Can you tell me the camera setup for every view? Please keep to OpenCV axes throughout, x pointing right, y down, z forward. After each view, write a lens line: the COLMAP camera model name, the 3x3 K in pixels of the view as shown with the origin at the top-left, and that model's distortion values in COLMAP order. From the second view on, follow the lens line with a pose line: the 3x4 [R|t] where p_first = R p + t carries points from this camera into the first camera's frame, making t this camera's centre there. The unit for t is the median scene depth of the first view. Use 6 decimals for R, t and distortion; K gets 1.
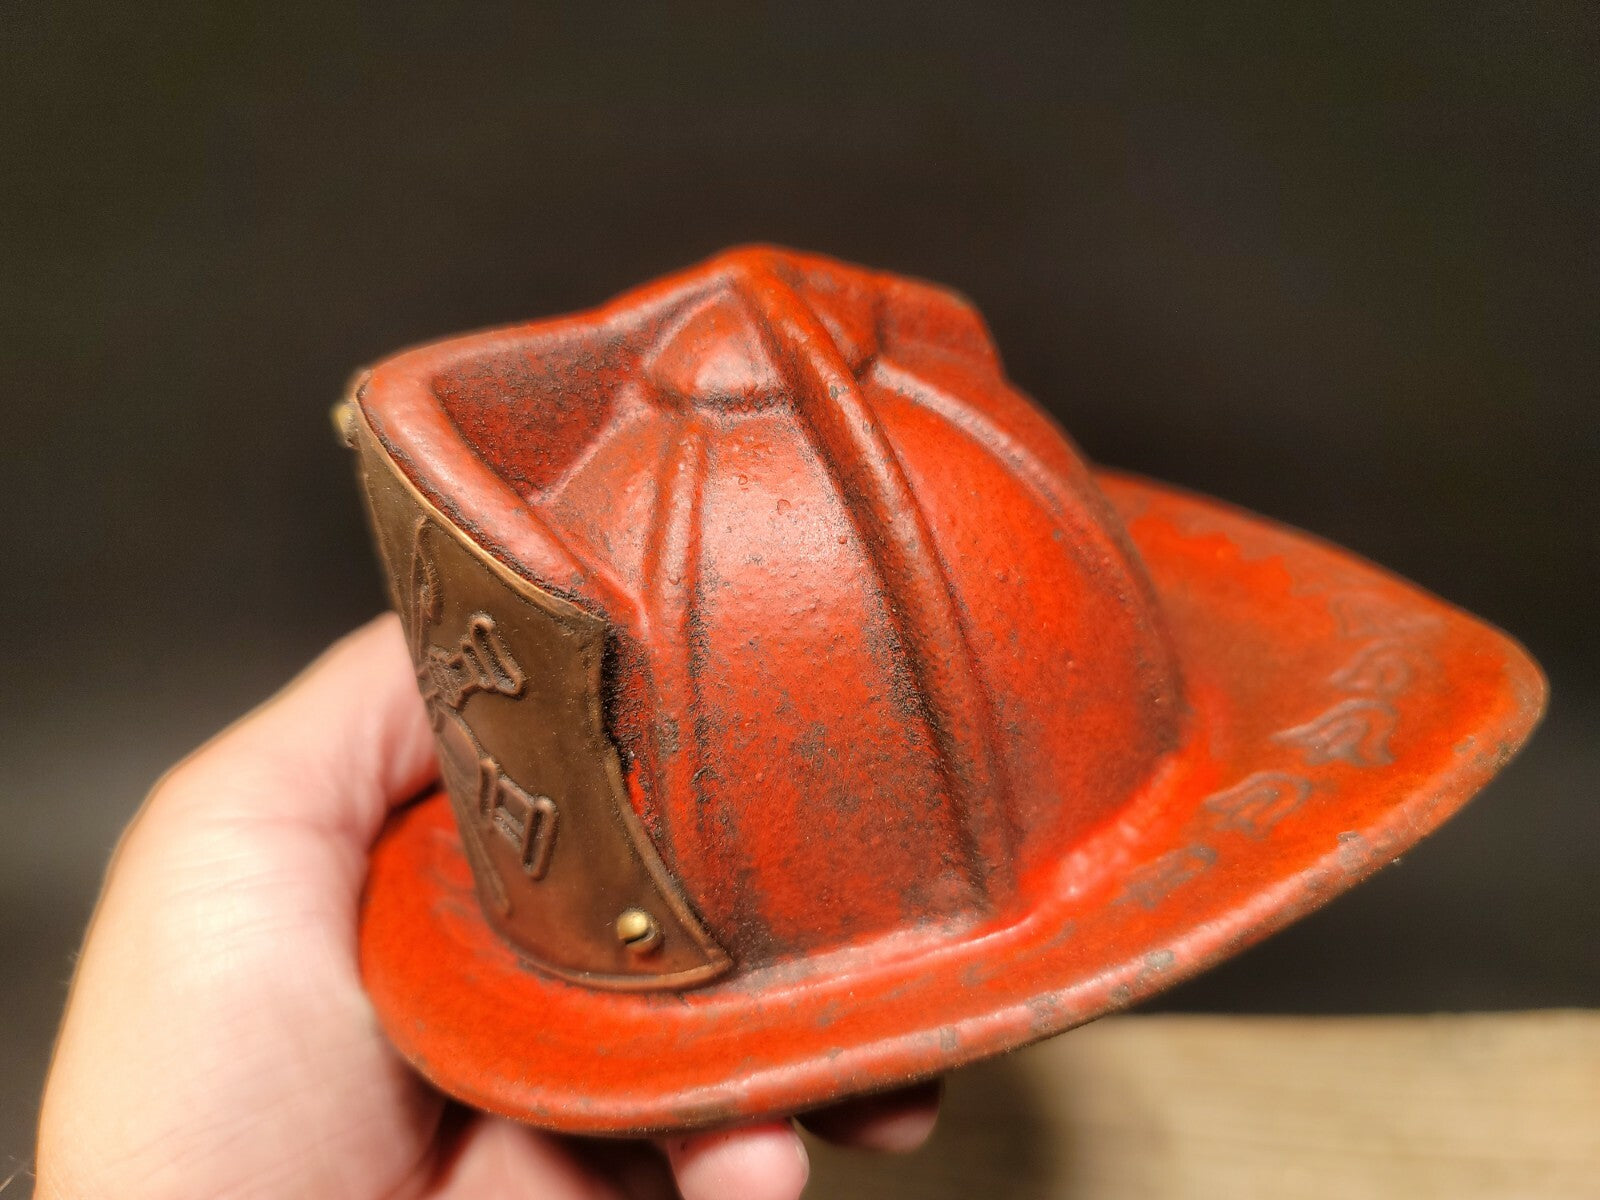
lens RADIAL K [[1196.8, 0, 840.5], [0, 1196.8, 599.1], [0, 0, 1]] dist [0.000586, -0.068776]
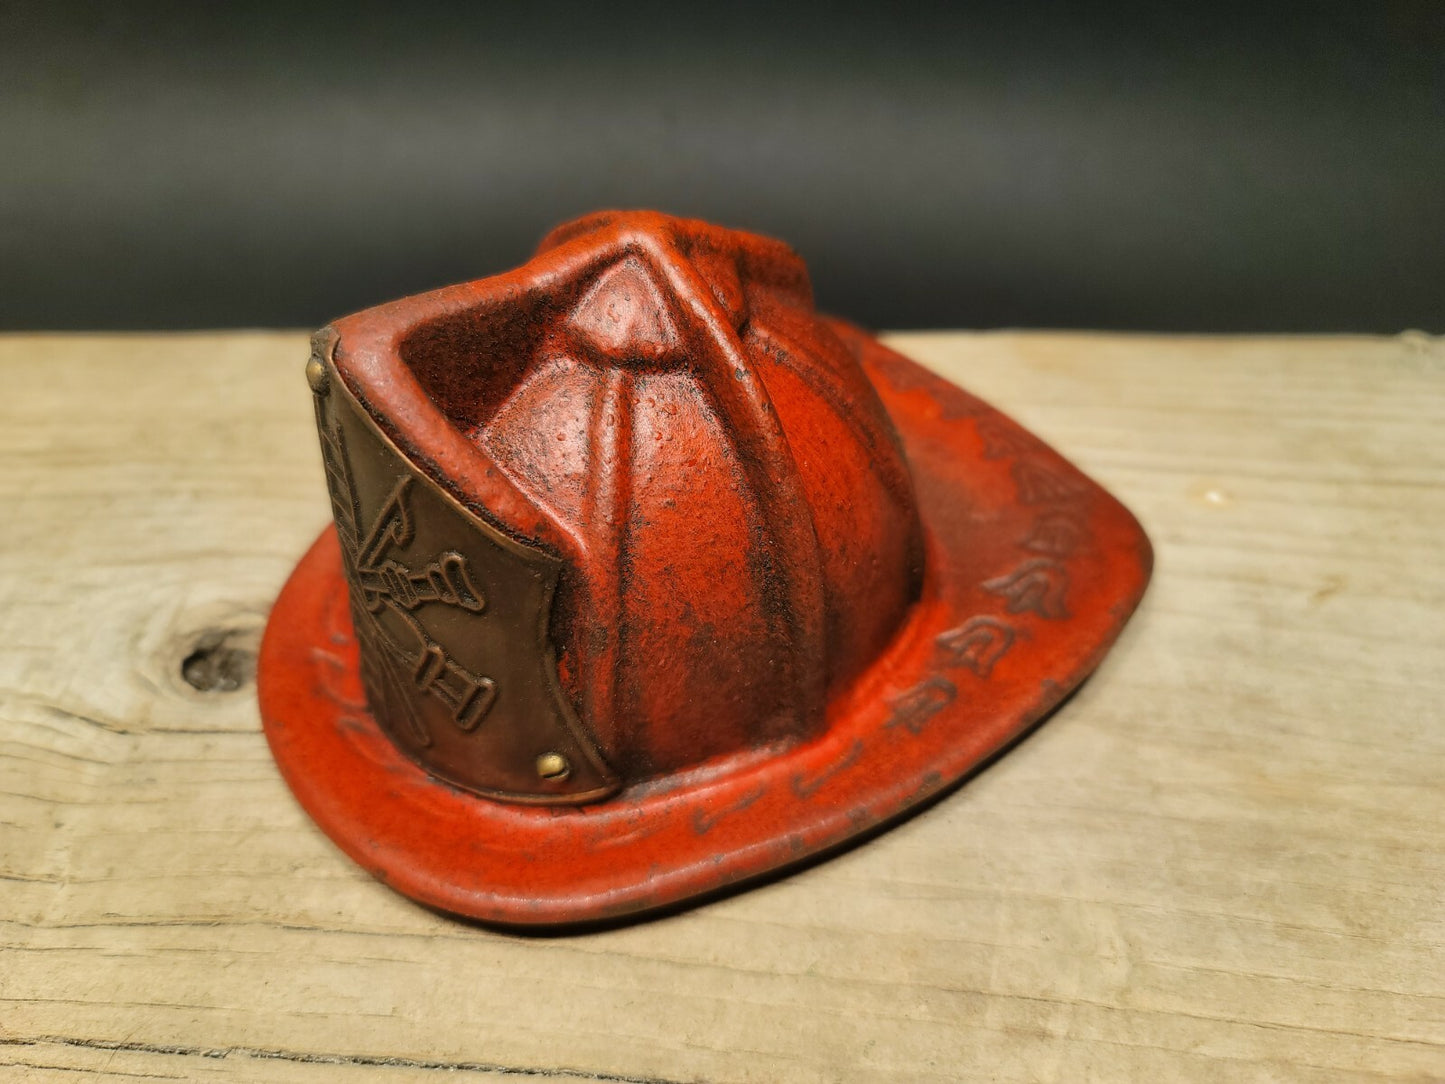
lens RADIAL K [[1049.8, 0, 768.8], [0, 1049.8, 546.1], [0, 0, 1]] dist [0.010542, -0.057687]
pose [[0.961785, 0.005778, 0.273743, -0.263650], [-0.070928, 0.970907, 0.228709, -0.240908], [-0.264458, -0.239385, 0.934214, -0.077391]]
